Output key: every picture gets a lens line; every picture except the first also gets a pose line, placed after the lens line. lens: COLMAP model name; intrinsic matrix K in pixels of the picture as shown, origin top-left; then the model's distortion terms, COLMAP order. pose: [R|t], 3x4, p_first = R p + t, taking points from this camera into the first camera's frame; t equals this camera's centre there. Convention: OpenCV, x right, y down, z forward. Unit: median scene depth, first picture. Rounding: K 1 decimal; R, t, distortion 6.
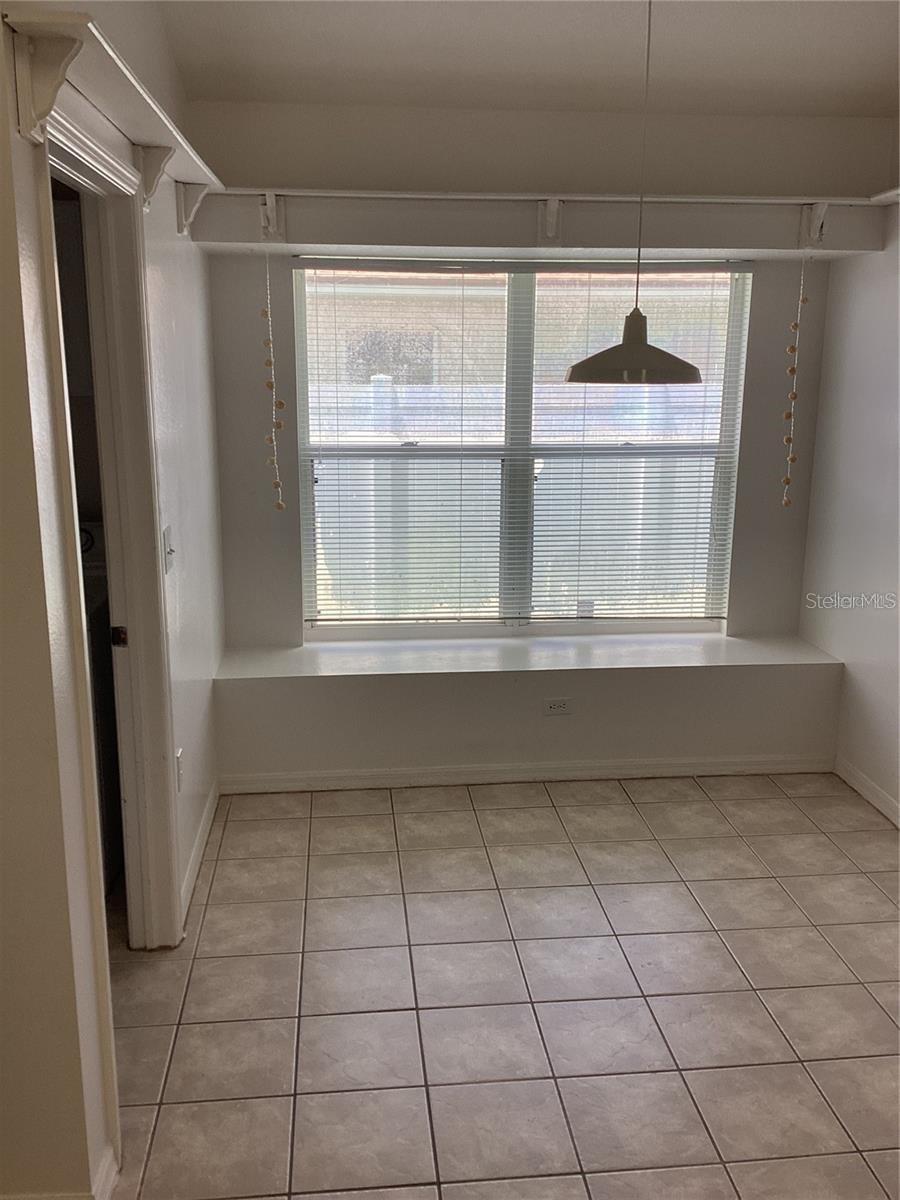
lens RADIAL K [[1075.9, 0, 449.9], [0, 1075.9, 599.6], [0, 0, 1]] dist [0.092649, -0.185297]
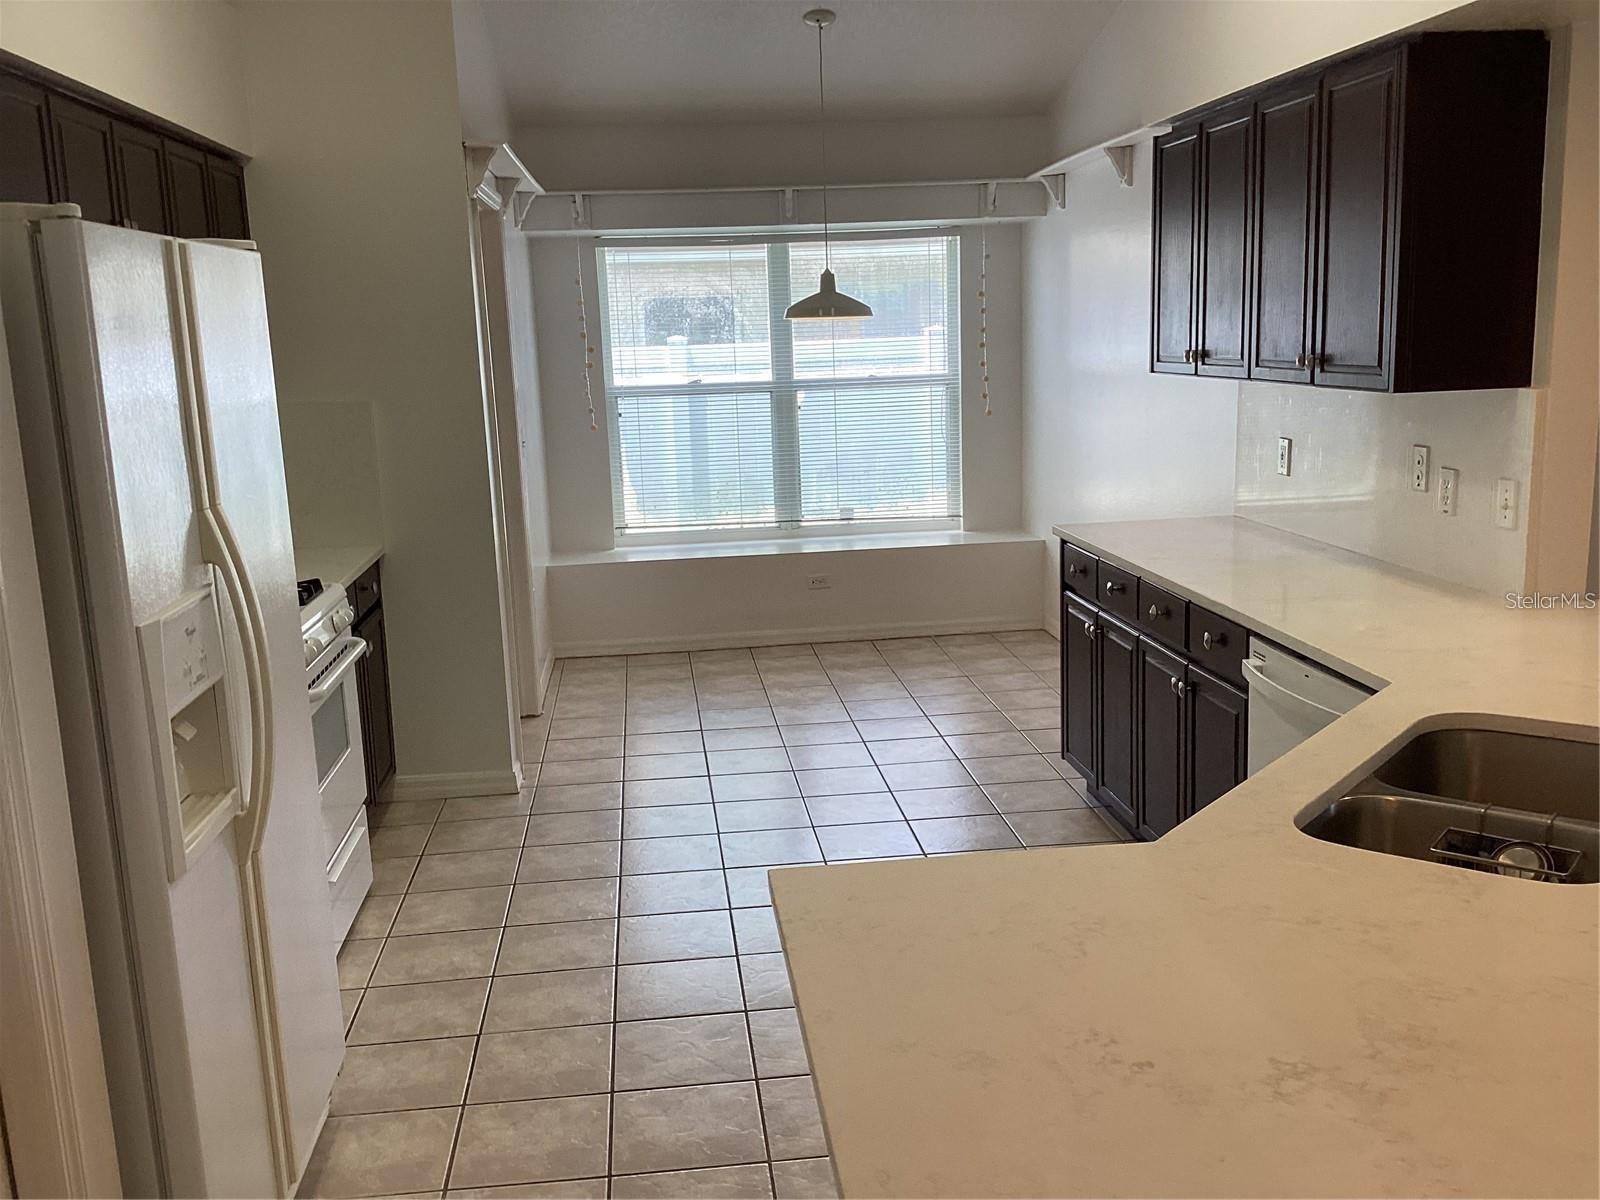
lens RADIAL K [[1434.6, 0, 803.6], [0, 1434.6, 597.1], [0, 0, 1]] dist [0.092649, -0.185297]
pose [[0.999105, -0.041891, 0.005875, 0.069932], [0.042085, 0.998388, -0.038073, 0.175712], [-0.004271, 0.038286, 0.999258, -0.661337]]
